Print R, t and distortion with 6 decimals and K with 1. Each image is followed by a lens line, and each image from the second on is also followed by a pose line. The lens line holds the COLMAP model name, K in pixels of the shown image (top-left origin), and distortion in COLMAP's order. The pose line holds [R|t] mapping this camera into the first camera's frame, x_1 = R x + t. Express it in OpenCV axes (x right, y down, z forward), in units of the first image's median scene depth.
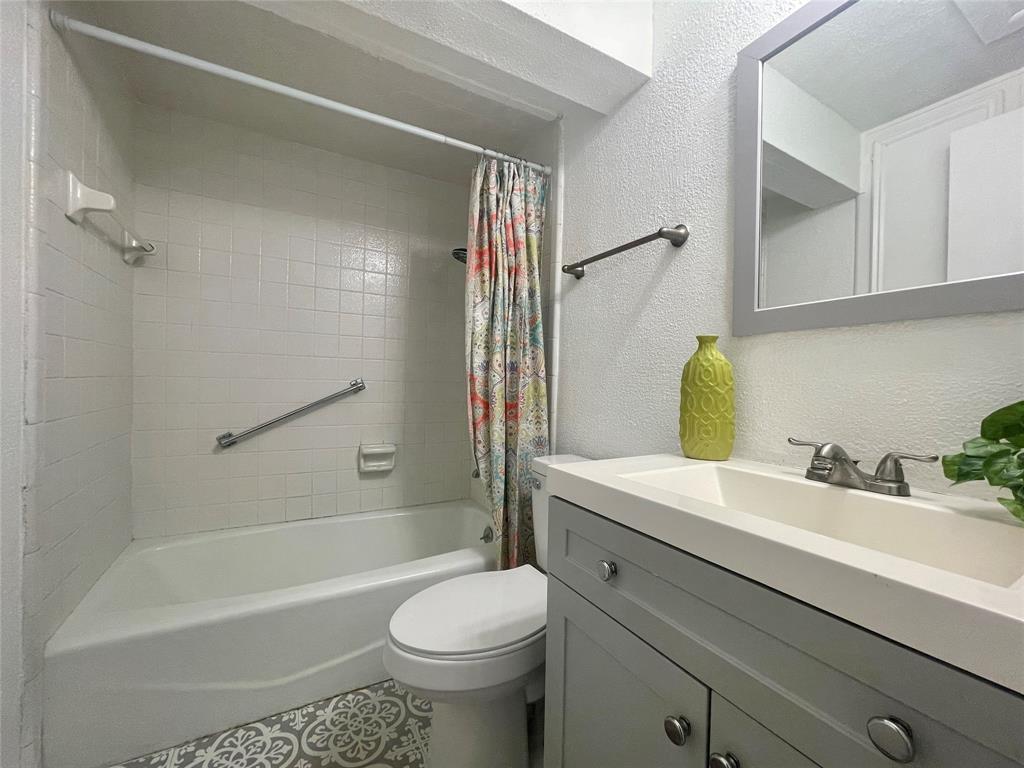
lens RADIAL K [[410.4, 0, 511.5], [0, 410.4, 383.9], [0, 0, 1]] dist [-0.003198, -0.000331]
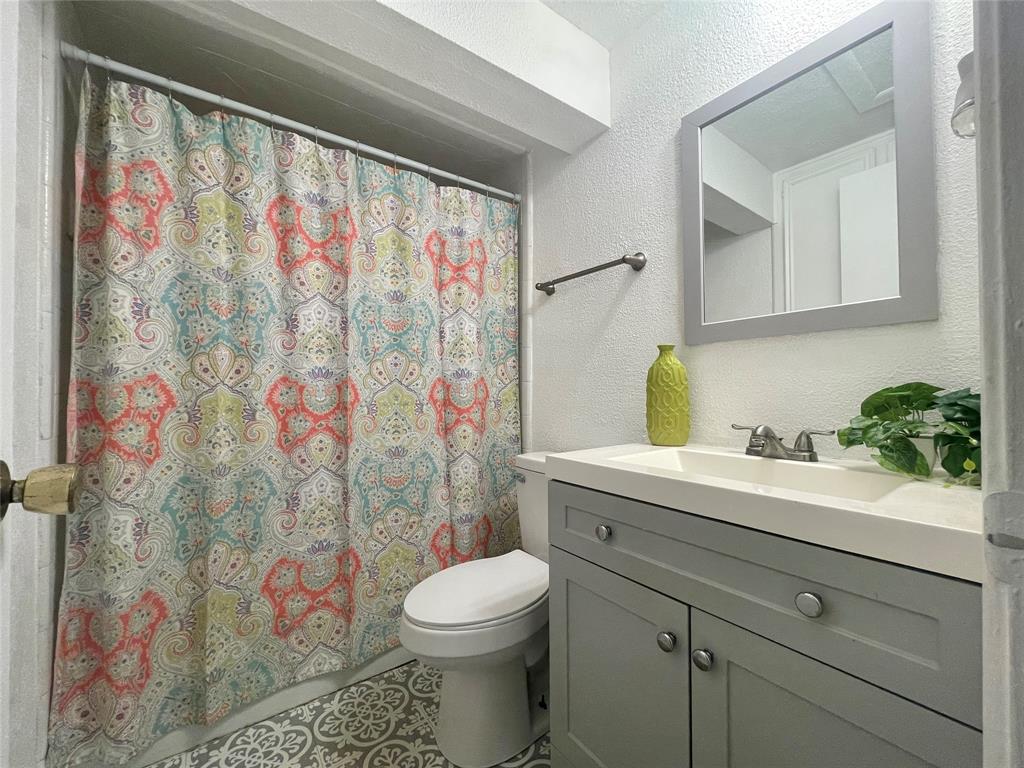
lens RADIAL K [[410.4, 0, 510.9], [0, 410.4, 384.7], [0, 0, 1]] dist [-0.003198, -0.000331]
pose [[0.991838, -0.024289, 0.125169, -0.125470], [0.026717, 0.999485, -0.017759, 0.009766], [-0.124673, 0.020958, 0.991977, -0.141555]]
